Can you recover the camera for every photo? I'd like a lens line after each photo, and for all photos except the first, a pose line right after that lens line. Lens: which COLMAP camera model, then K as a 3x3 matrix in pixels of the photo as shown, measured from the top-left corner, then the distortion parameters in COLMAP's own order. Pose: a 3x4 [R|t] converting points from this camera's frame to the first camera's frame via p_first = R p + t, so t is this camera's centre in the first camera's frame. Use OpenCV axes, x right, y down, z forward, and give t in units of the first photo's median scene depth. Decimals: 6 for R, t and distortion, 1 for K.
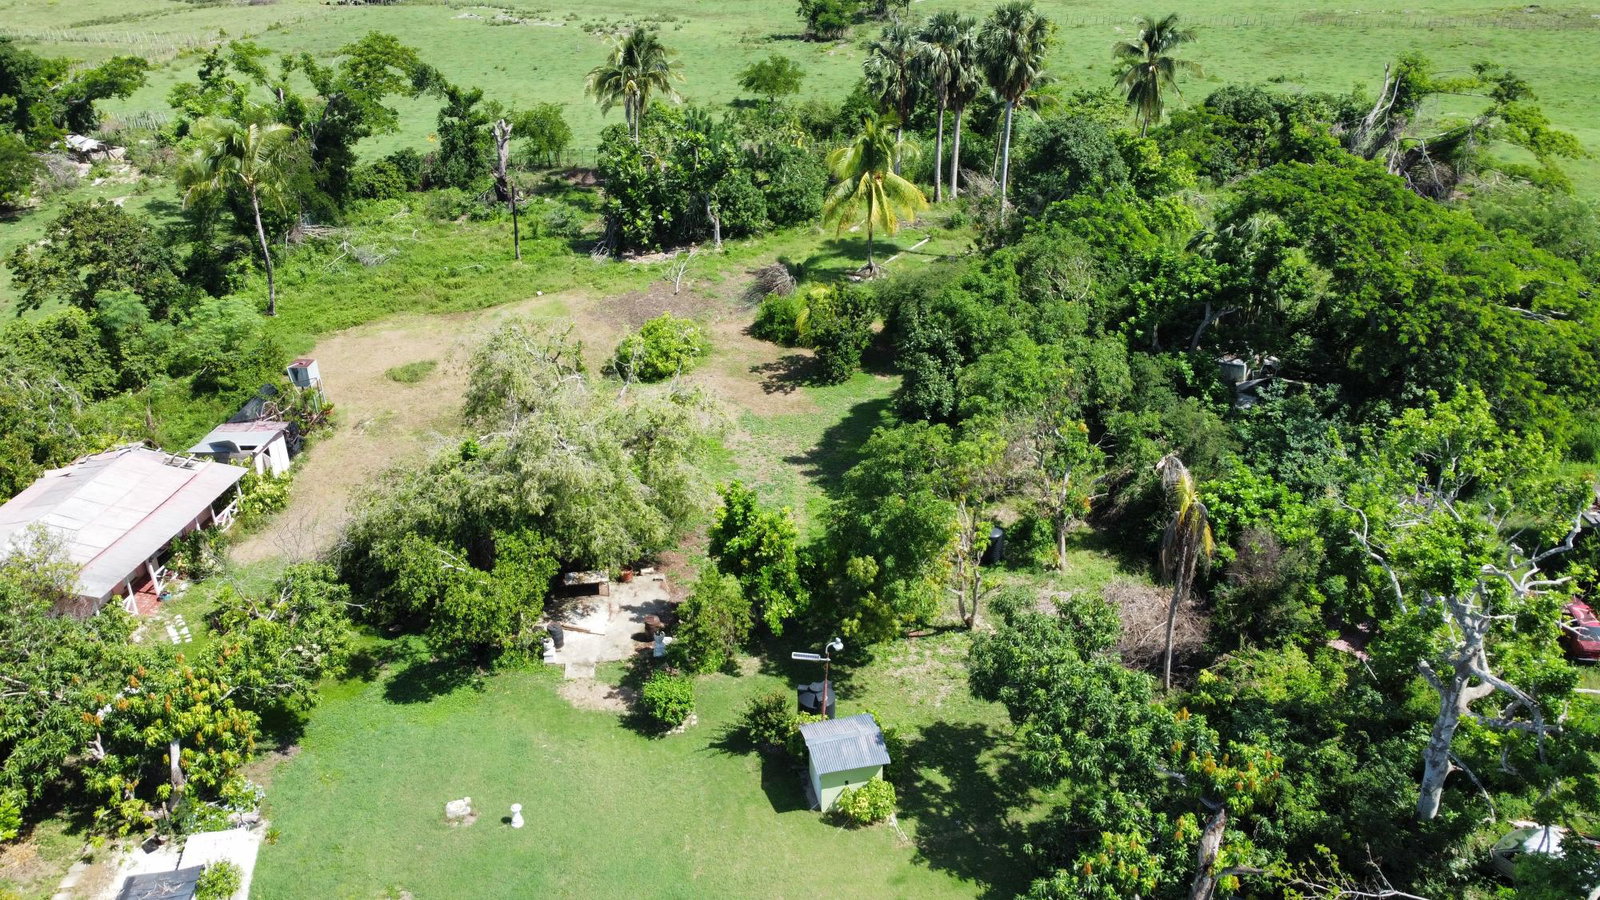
lens RADIAL K [[1218.7, 0, 798.4], [0, 1218.7, 434.6], [0, 0, 1]] dist [0.004735, -0.007013]
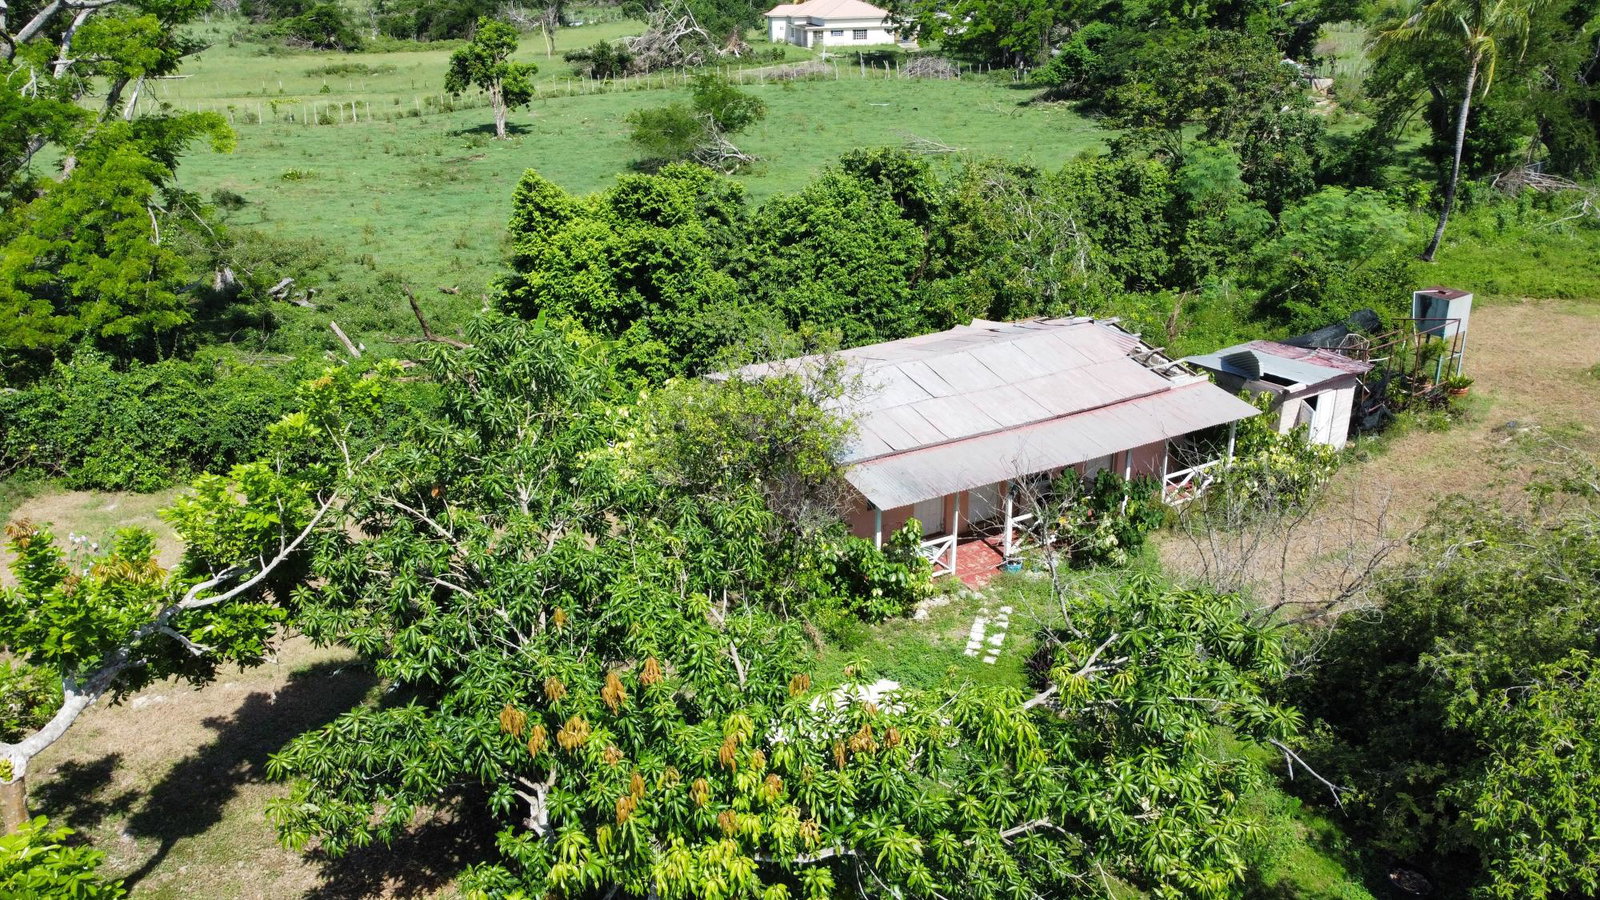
lens RADIAL K [[1218.7, 0, 795.5], [0, 1218.7, 438.8], [0, 0, 1]] dist [0.004735, -0.007013]
pose [[0.593586, 0.303029, -0.745539, -0.150942], [-0.341969, 0.933578, 0.107188, 0.043275], [0.728500, 0.191326, 0.657785, 0.437880]]
